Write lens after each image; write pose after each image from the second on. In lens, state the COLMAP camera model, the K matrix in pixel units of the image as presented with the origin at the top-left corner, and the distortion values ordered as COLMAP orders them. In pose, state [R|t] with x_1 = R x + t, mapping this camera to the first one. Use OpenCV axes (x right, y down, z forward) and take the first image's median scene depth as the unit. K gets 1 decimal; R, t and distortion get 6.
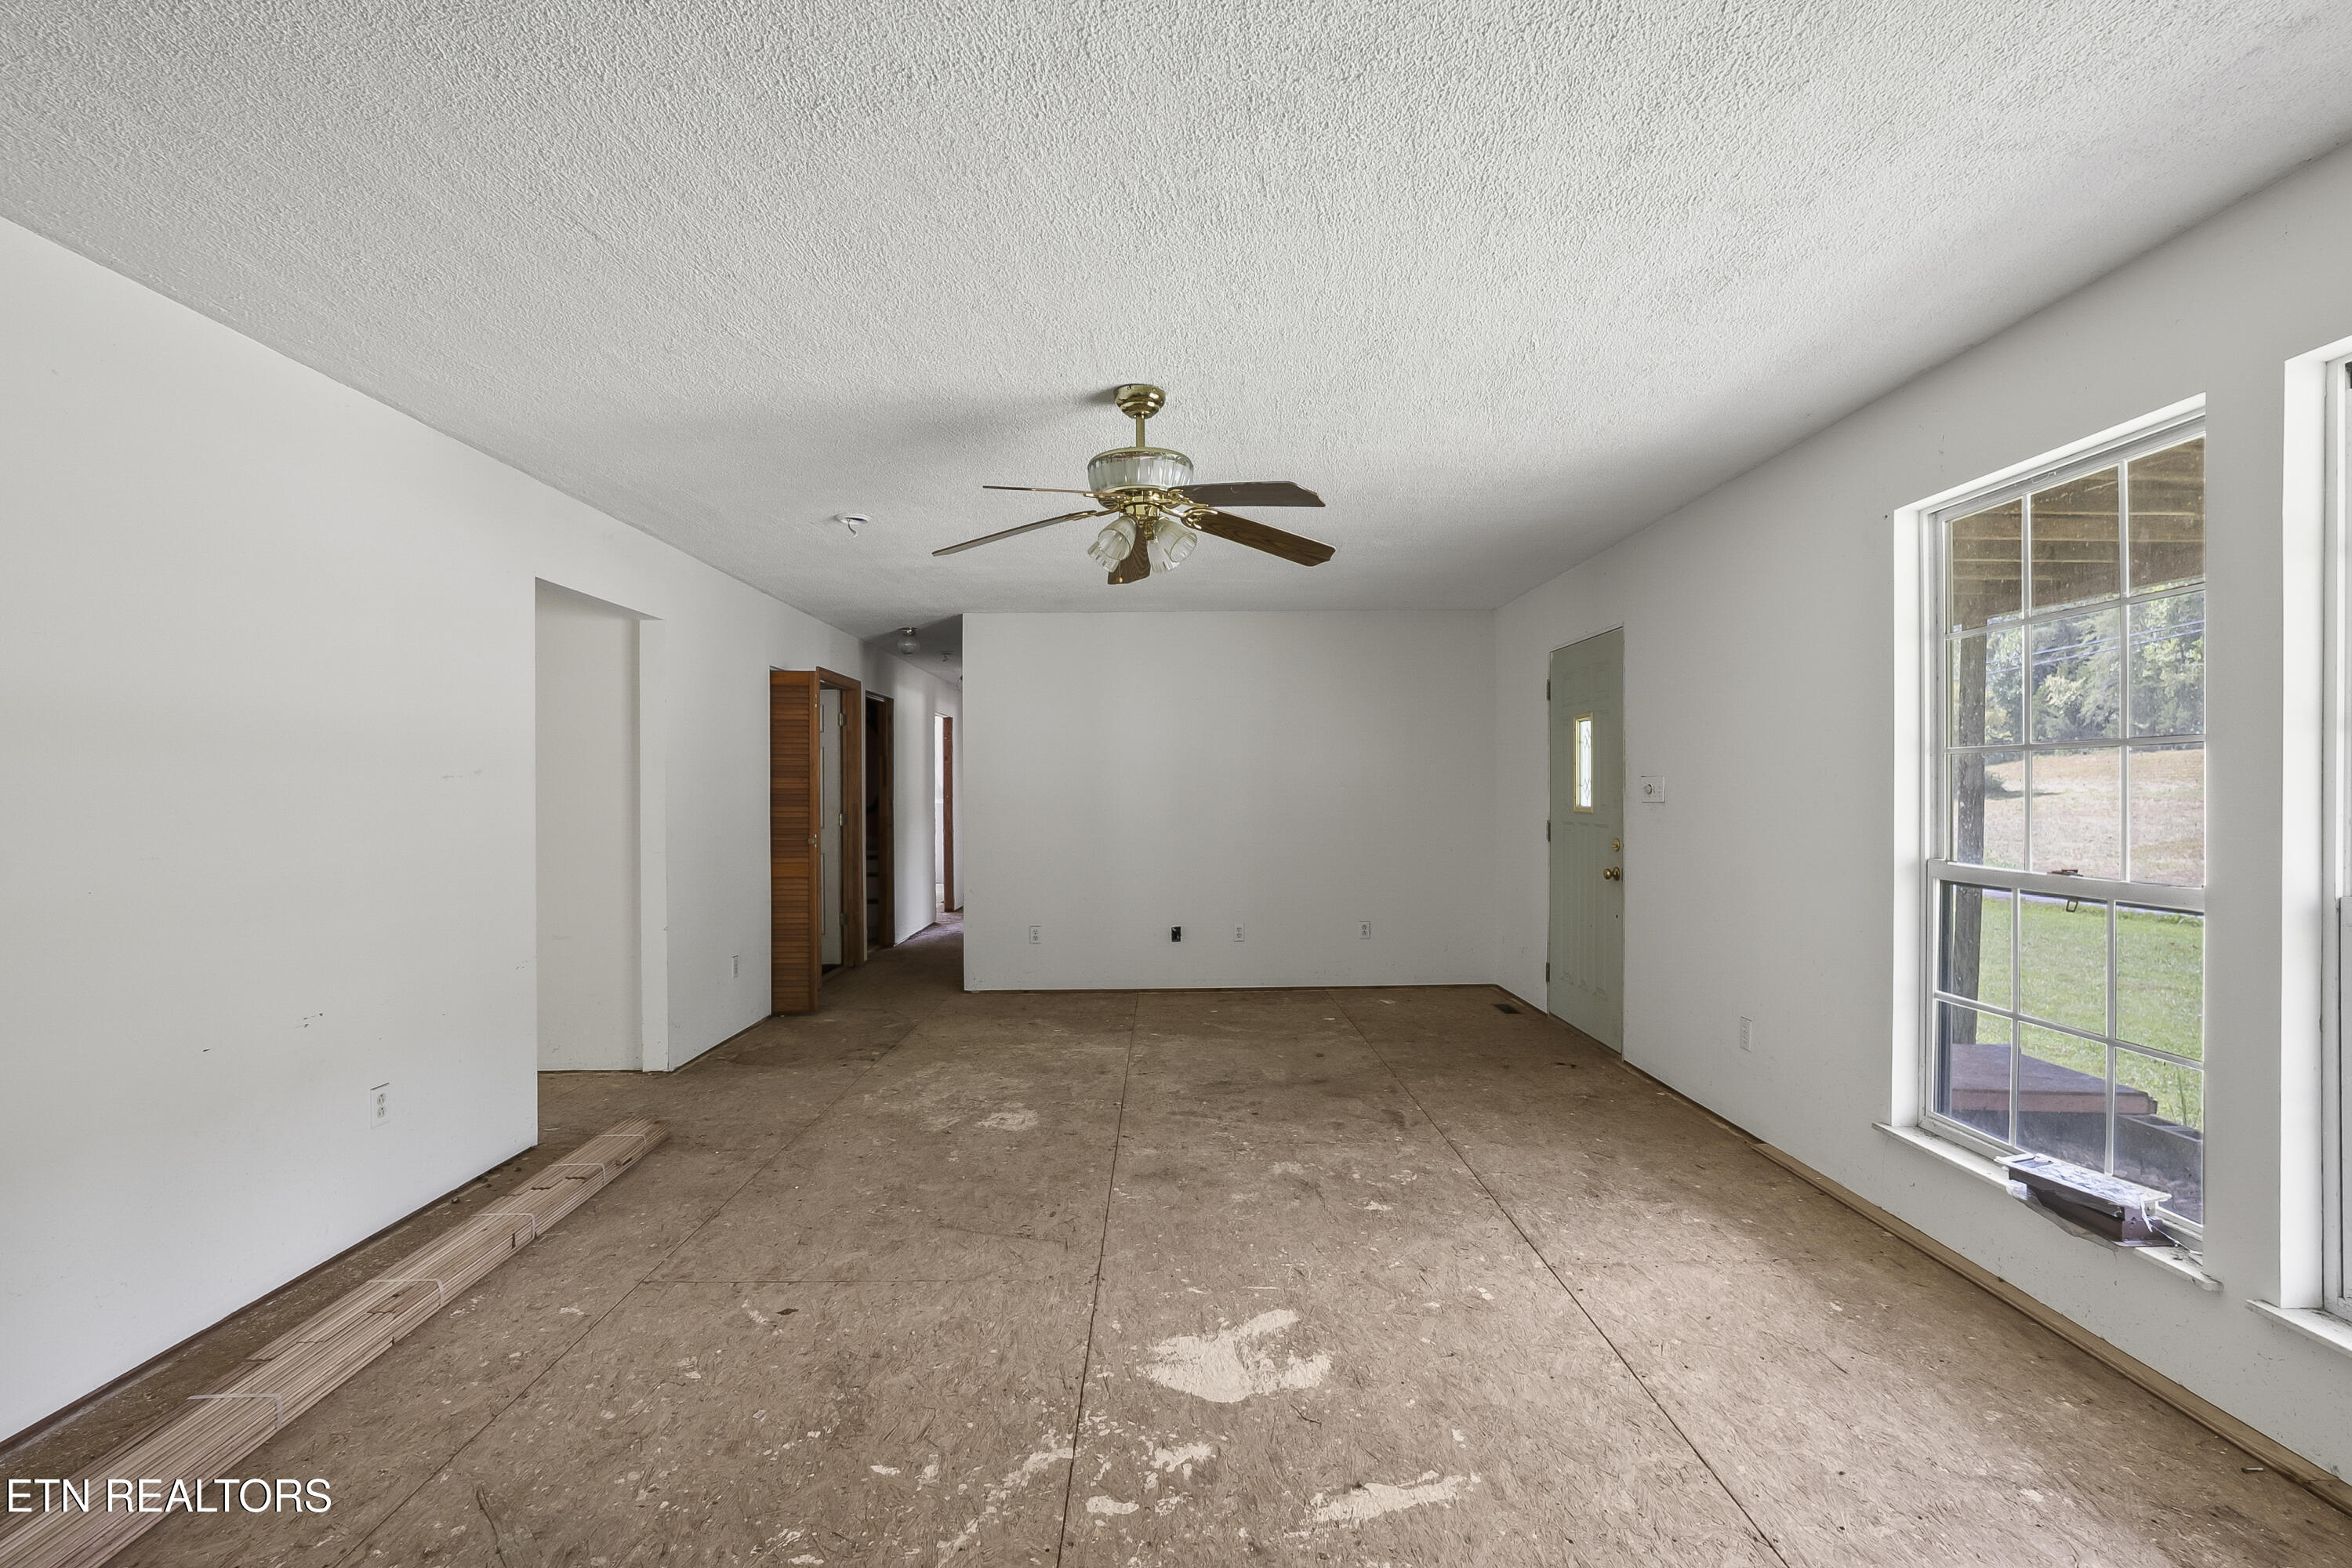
lens RADIAL K [[1021.1, 0, 1196.3], [0, 1021.1, 798.1], [0, 0, 1]] dist [-0.002230, 0.001507]
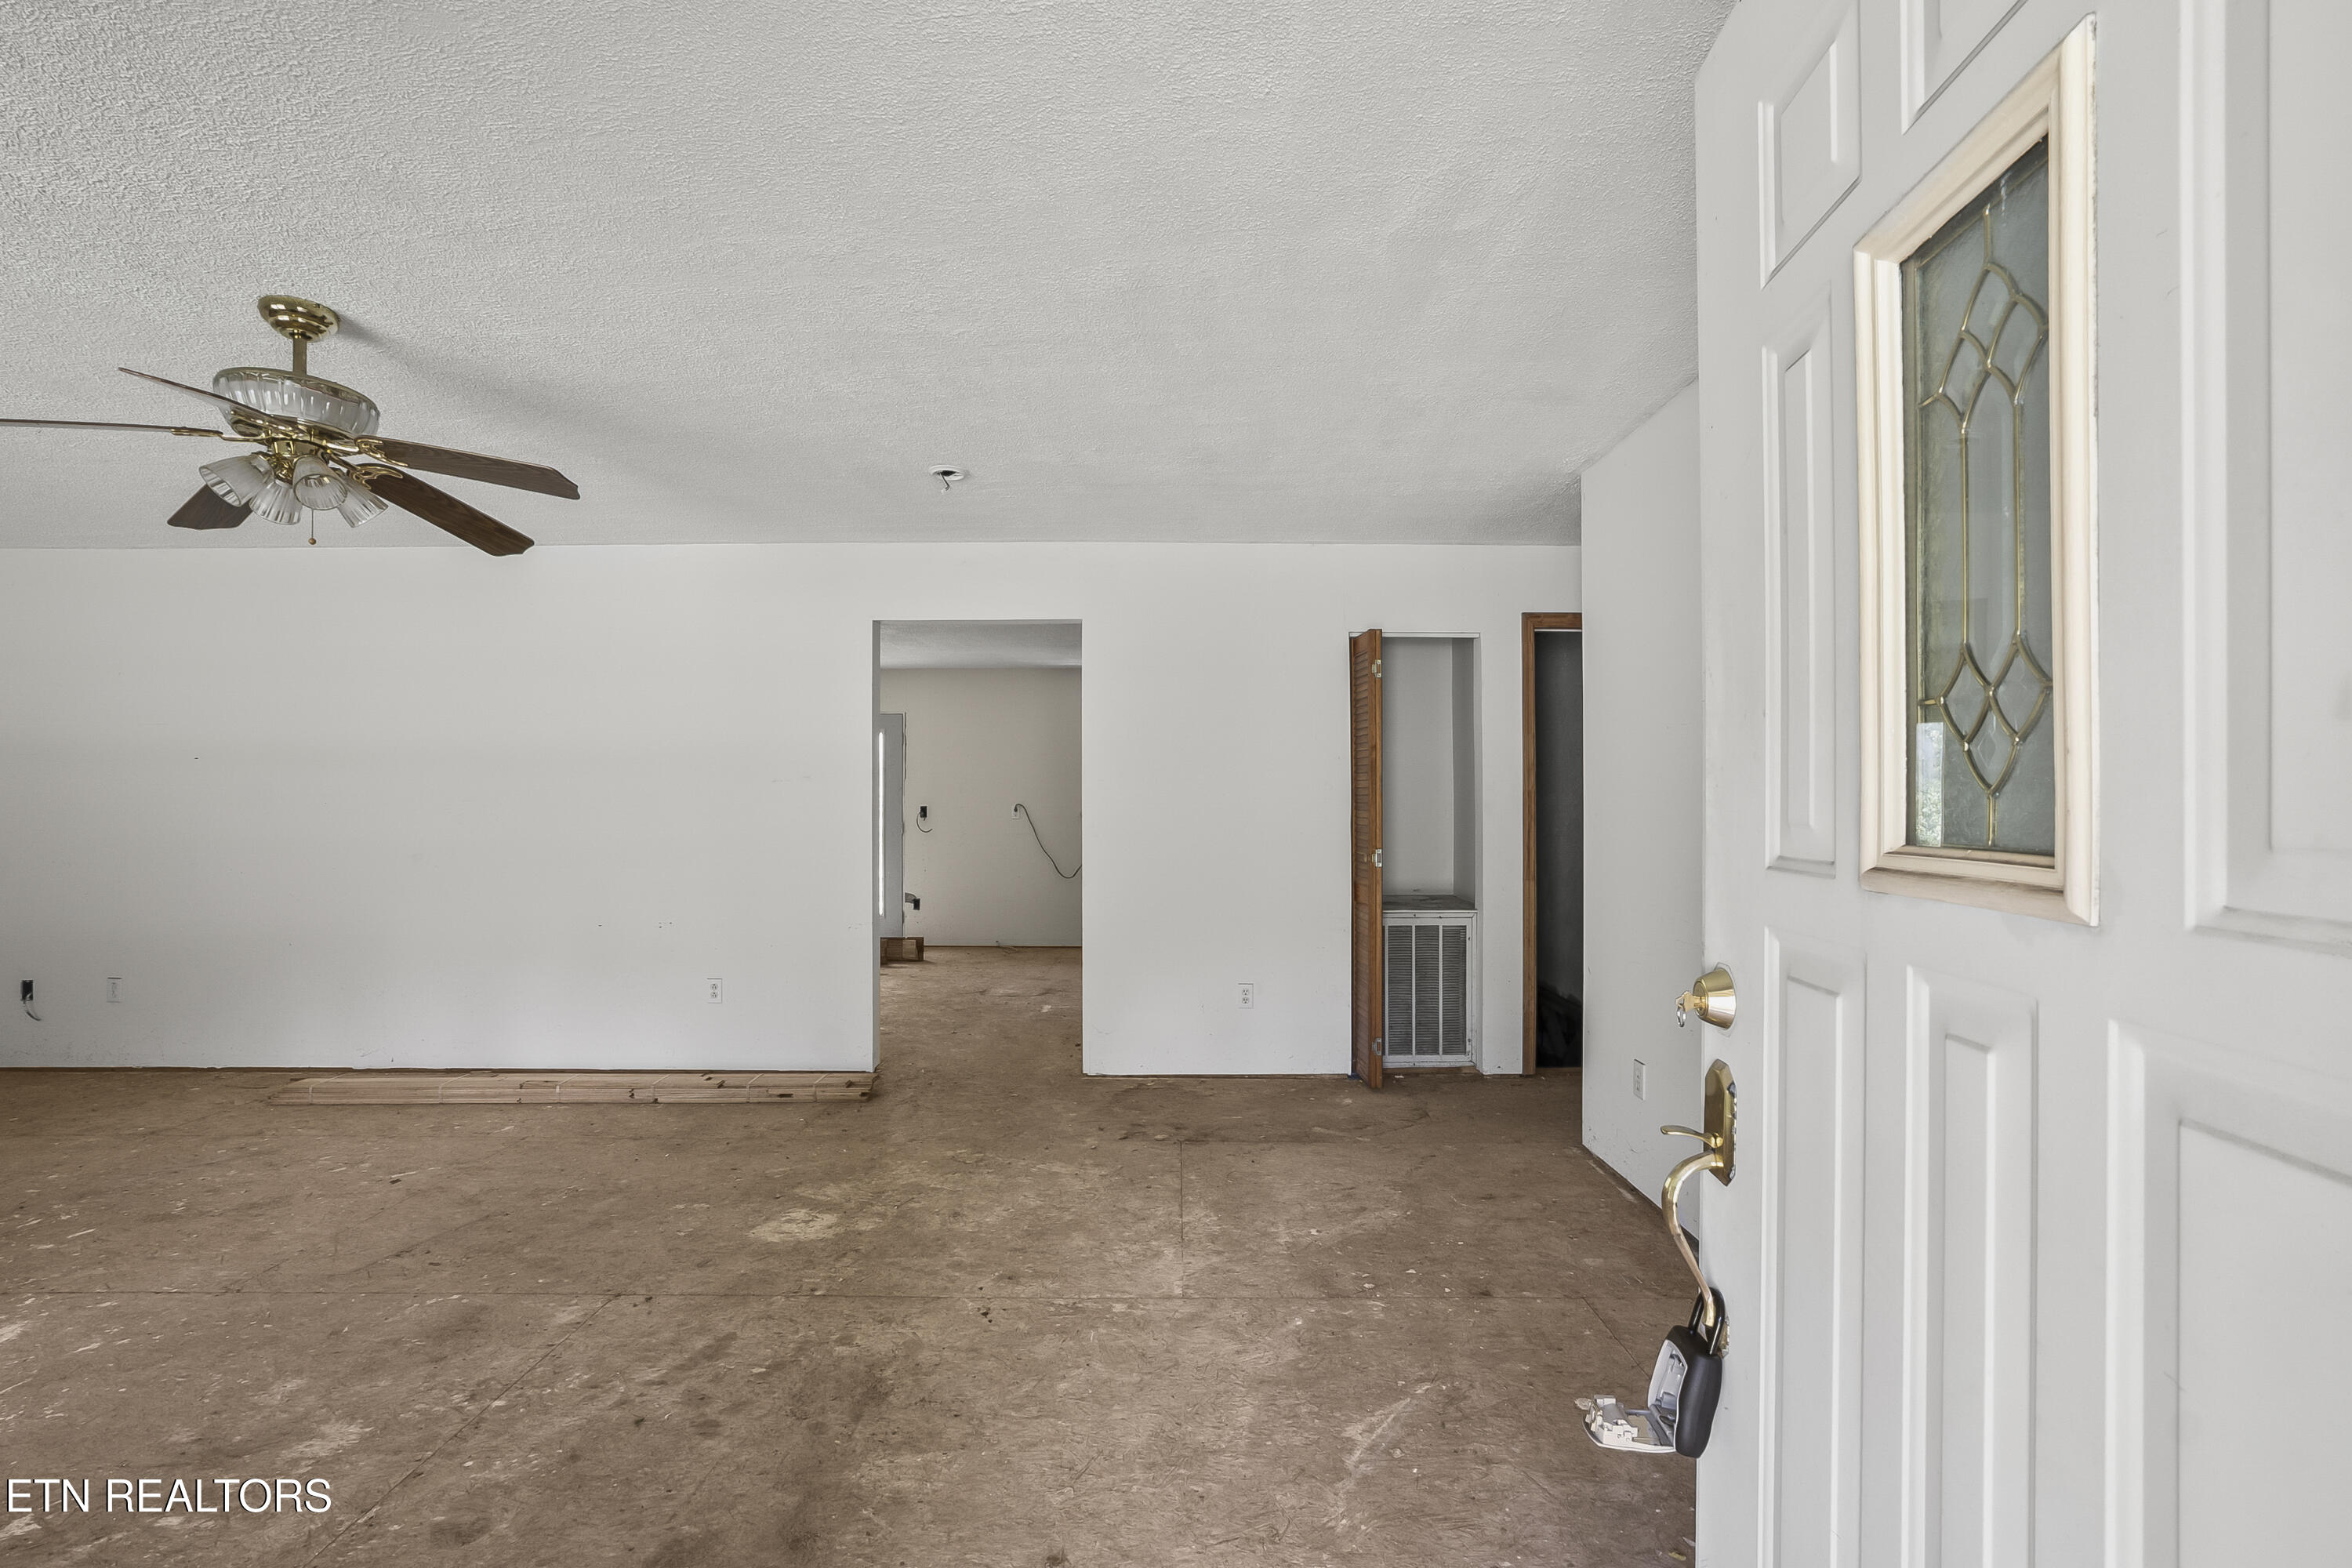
lens RADIAL K [[1021.1, 0, 1152.1], [0, 1021.1, 785.4], [0, 0, 1]] dist [-0.002230, 0.001507]
pose [[-0.053908, -0.018334, -0.998378, 0.582532], [-0.002369, 0.999831, -0.018233, 0.005055], [0.998543, 0.001382, -0.053942, 1.352990]]
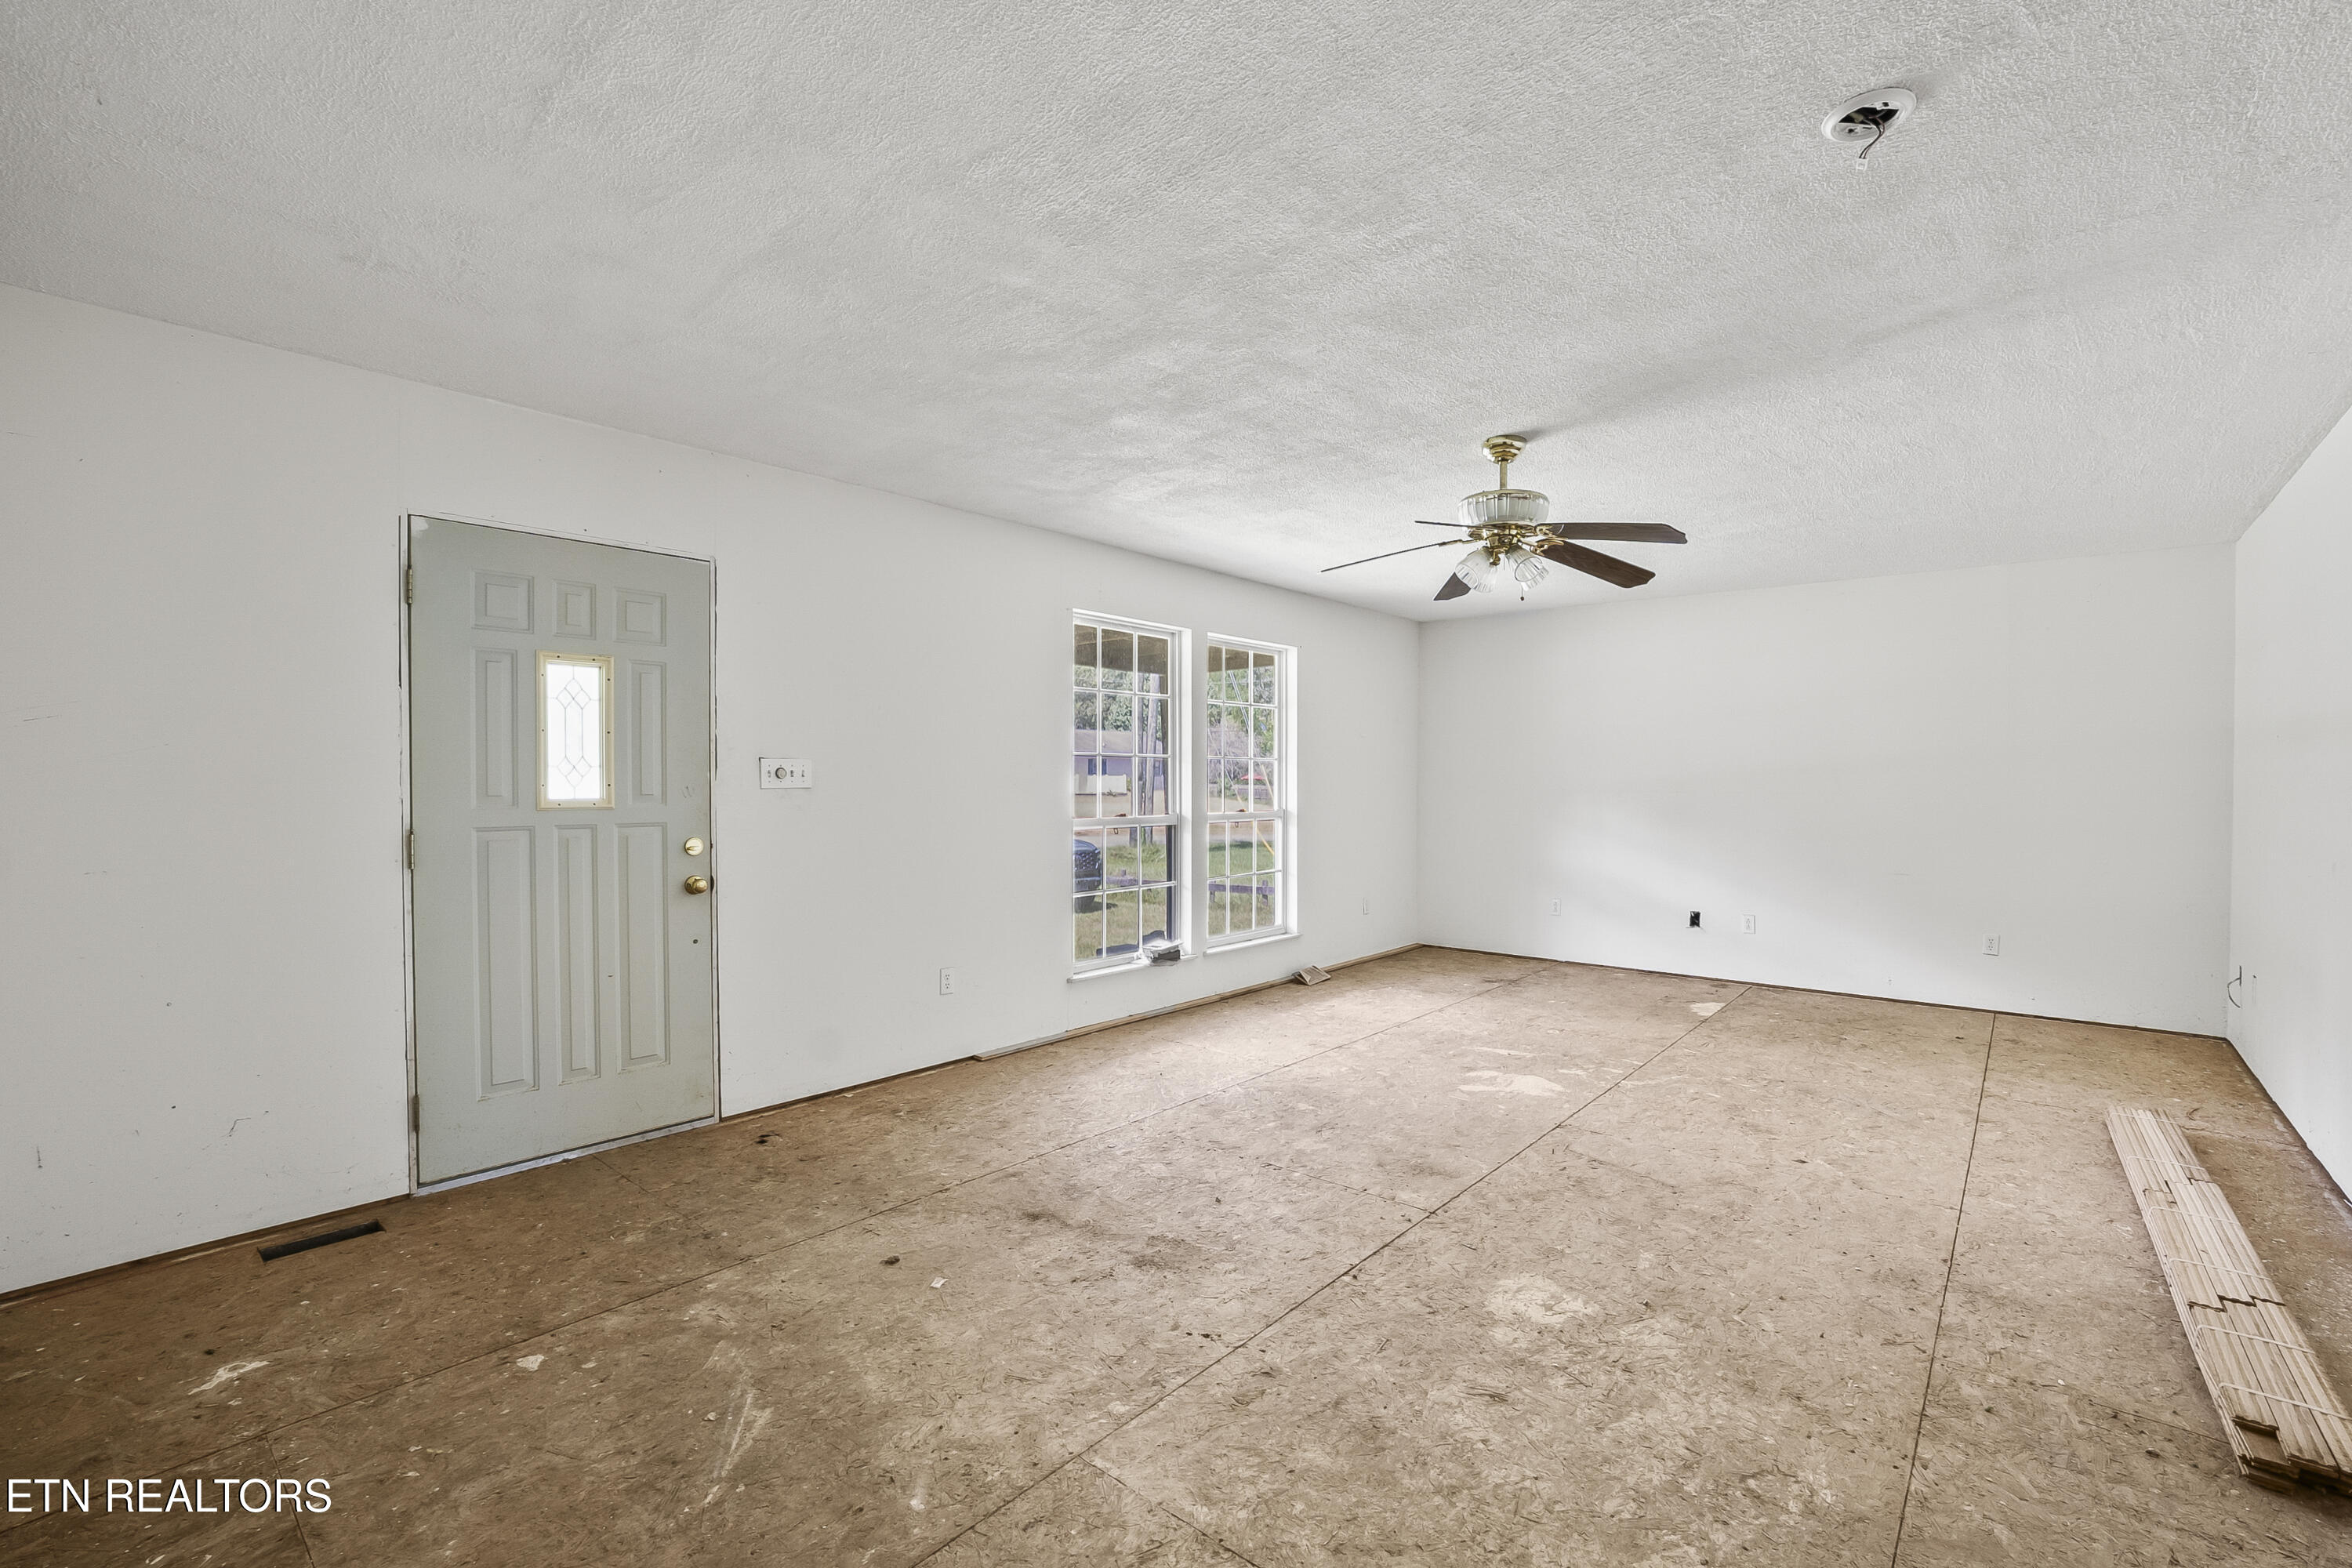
lens RADIAL K [[1021.1, 0, 1191.8], [0, 1021.1, 789.8], [0, 0, 1]] dist [-0.002230, 0.001507]
pose [[-0.745805, -0.006583, 0.666132, -0.456414], [0.001435, 0.999933, 0.011488, -0.003892], [-0.666162, 0.009524, -0.745746, 1.668645]]
